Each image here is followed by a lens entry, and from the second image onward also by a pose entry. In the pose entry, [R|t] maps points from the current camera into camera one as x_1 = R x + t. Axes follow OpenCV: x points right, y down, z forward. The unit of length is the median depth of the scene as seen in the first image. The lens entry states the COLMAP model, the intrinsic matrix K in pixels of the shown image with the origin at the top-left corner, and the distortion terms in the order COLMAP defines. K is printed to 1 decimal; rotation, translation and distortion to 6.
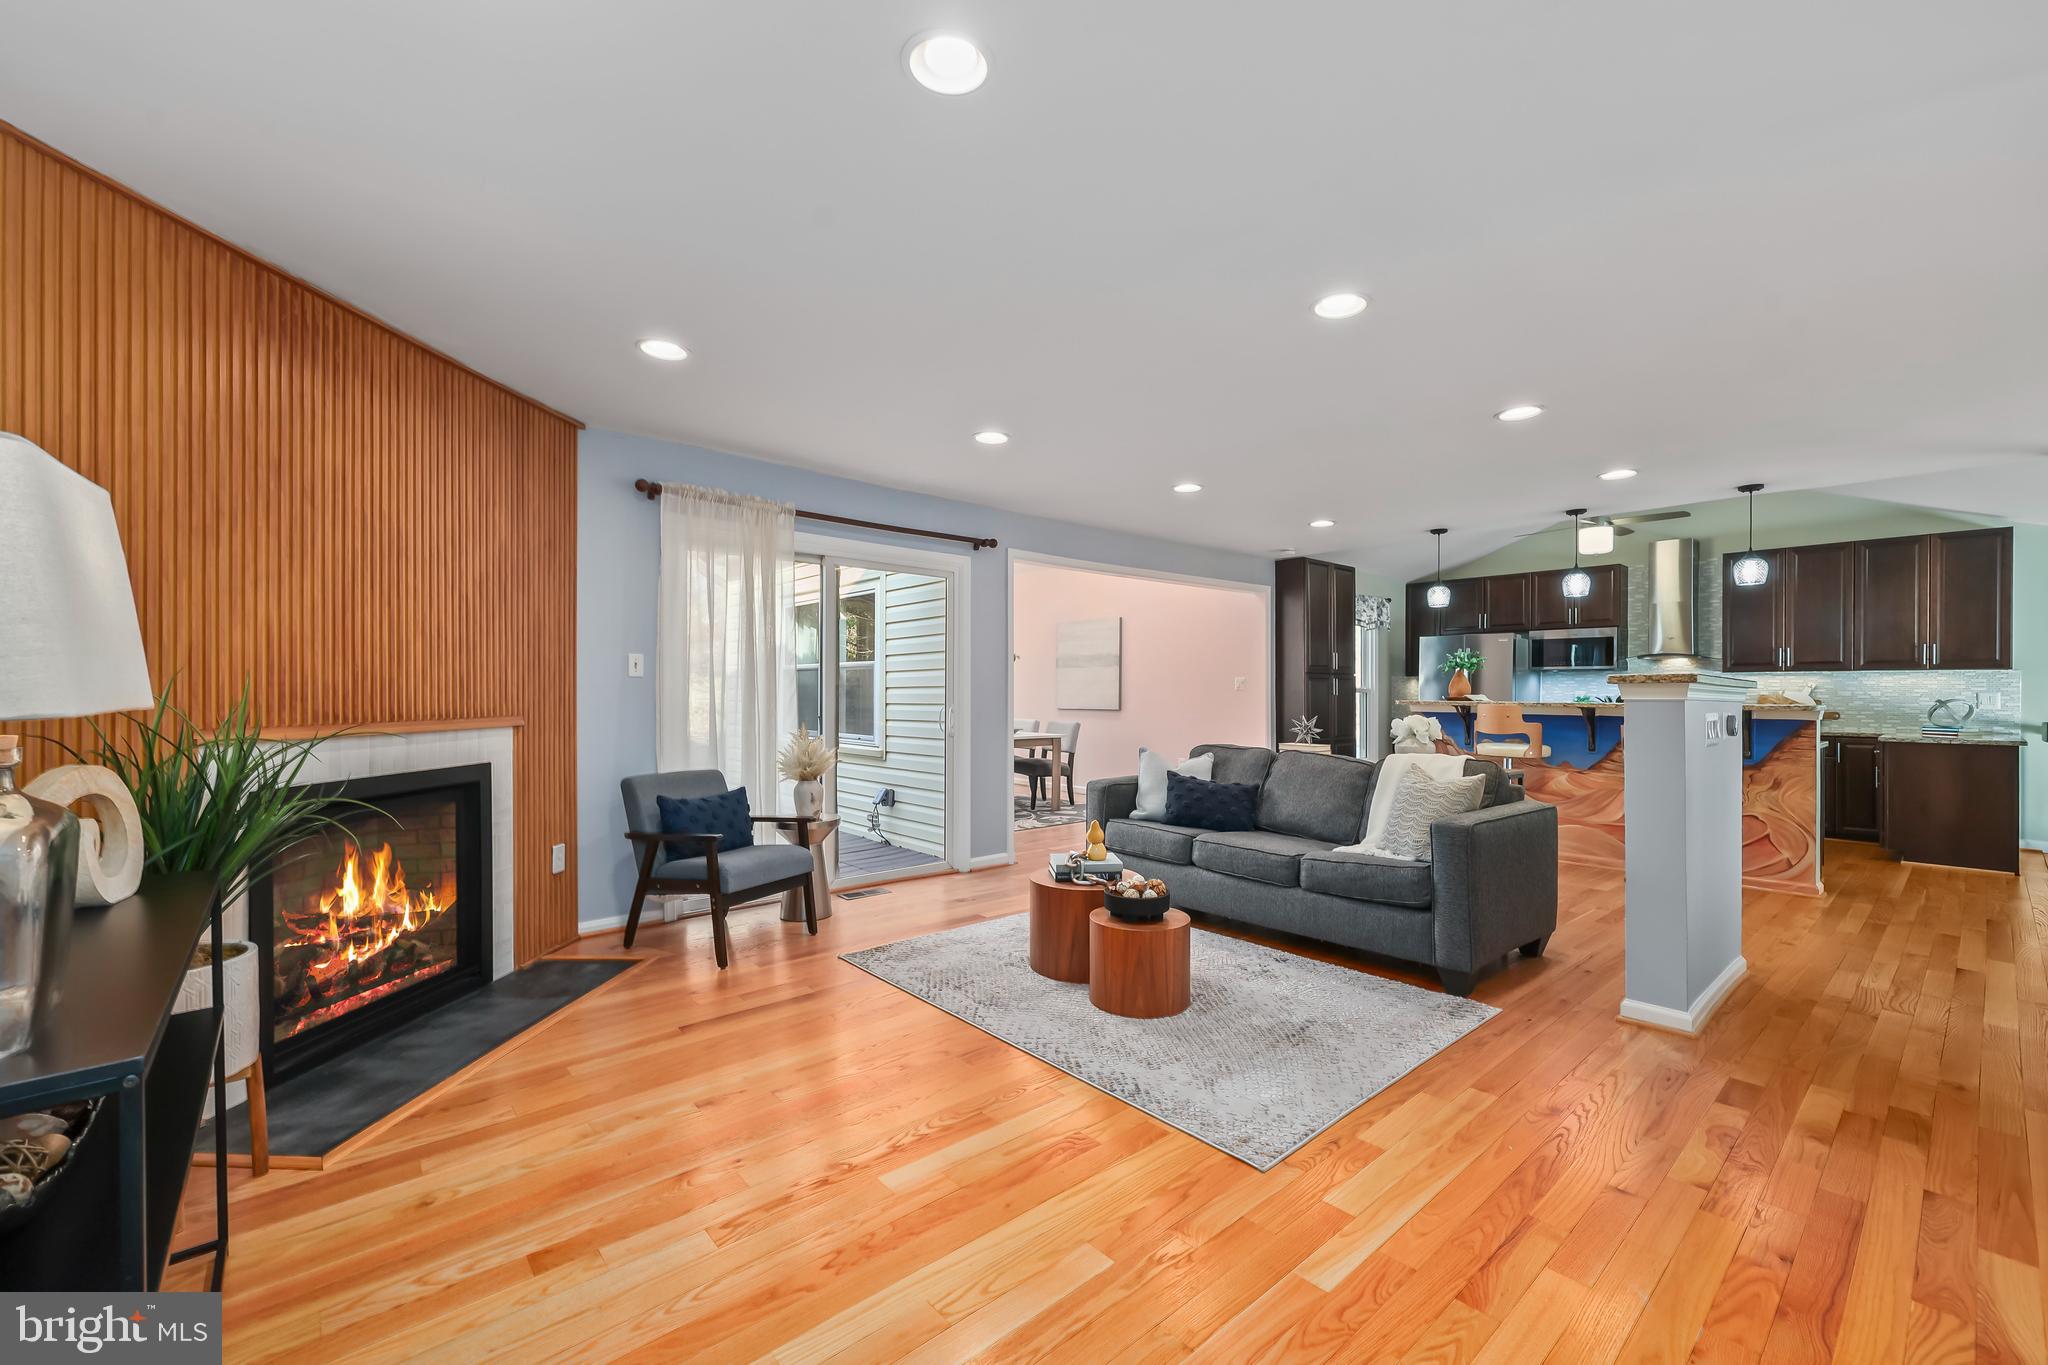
lens RADIAL K [[824.9, 0, 1033.6], [0, 824.9, 683.2], [0, 0, 1]] dist [0.000838, 0.000176]
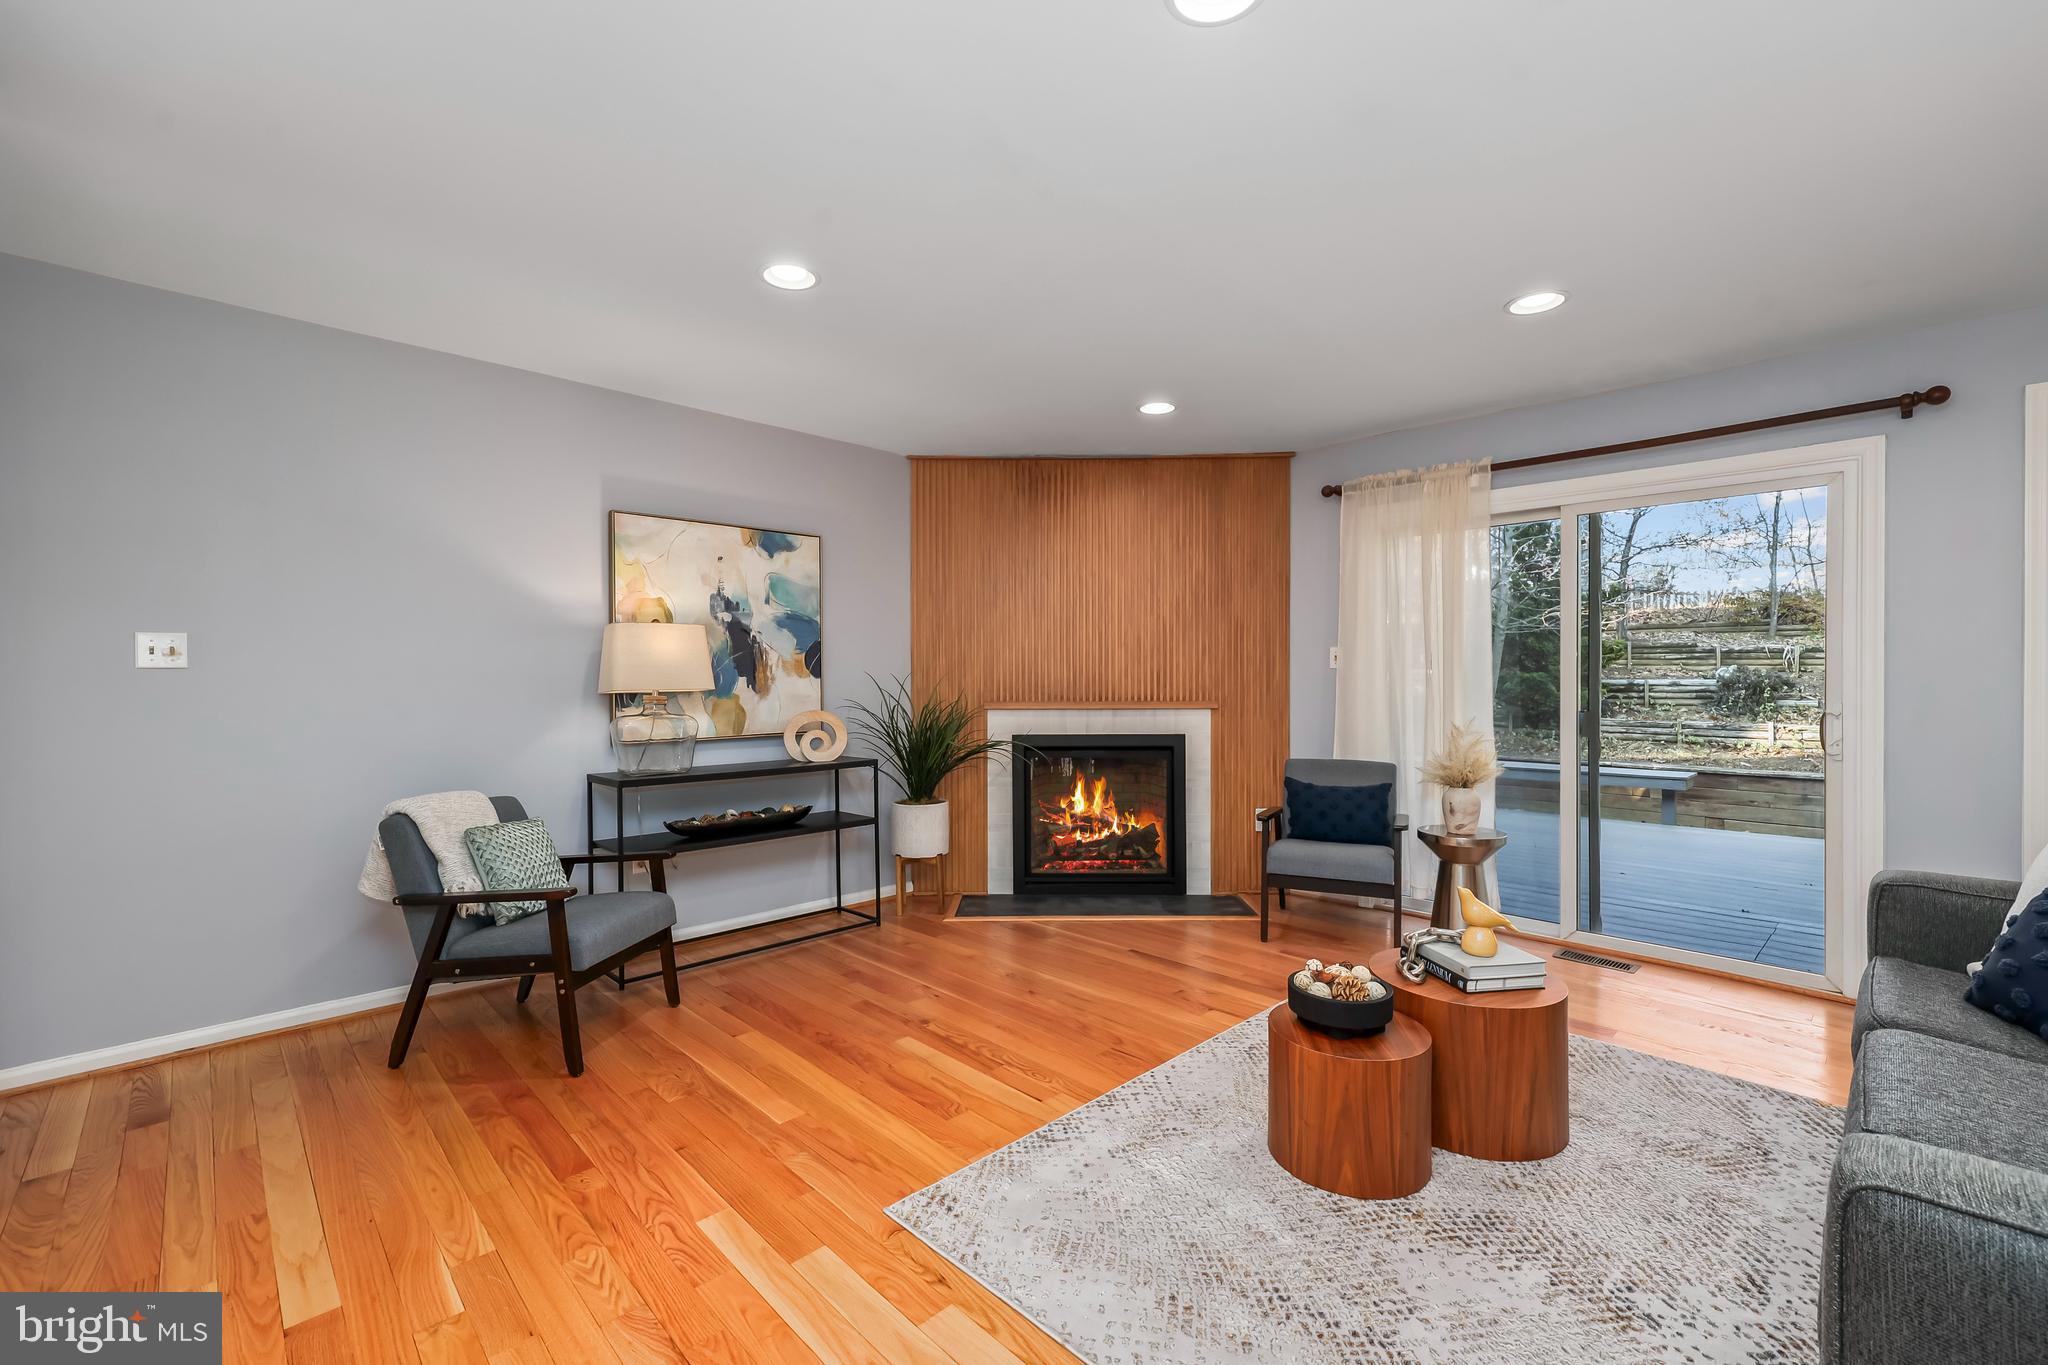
lens RADIAL K [[824.3, 0, 1027.7], [0, 824.3, 697.6], [0, 0, 1]] dist [0.000094, 0.000022]
pose [[0.048065, 0.029813, -0.998399, 0.800460], [0.013334, 0.999446, 0.030486, -0.011645], [0.998755, -0.014778, 0.047641, 0.755913]]
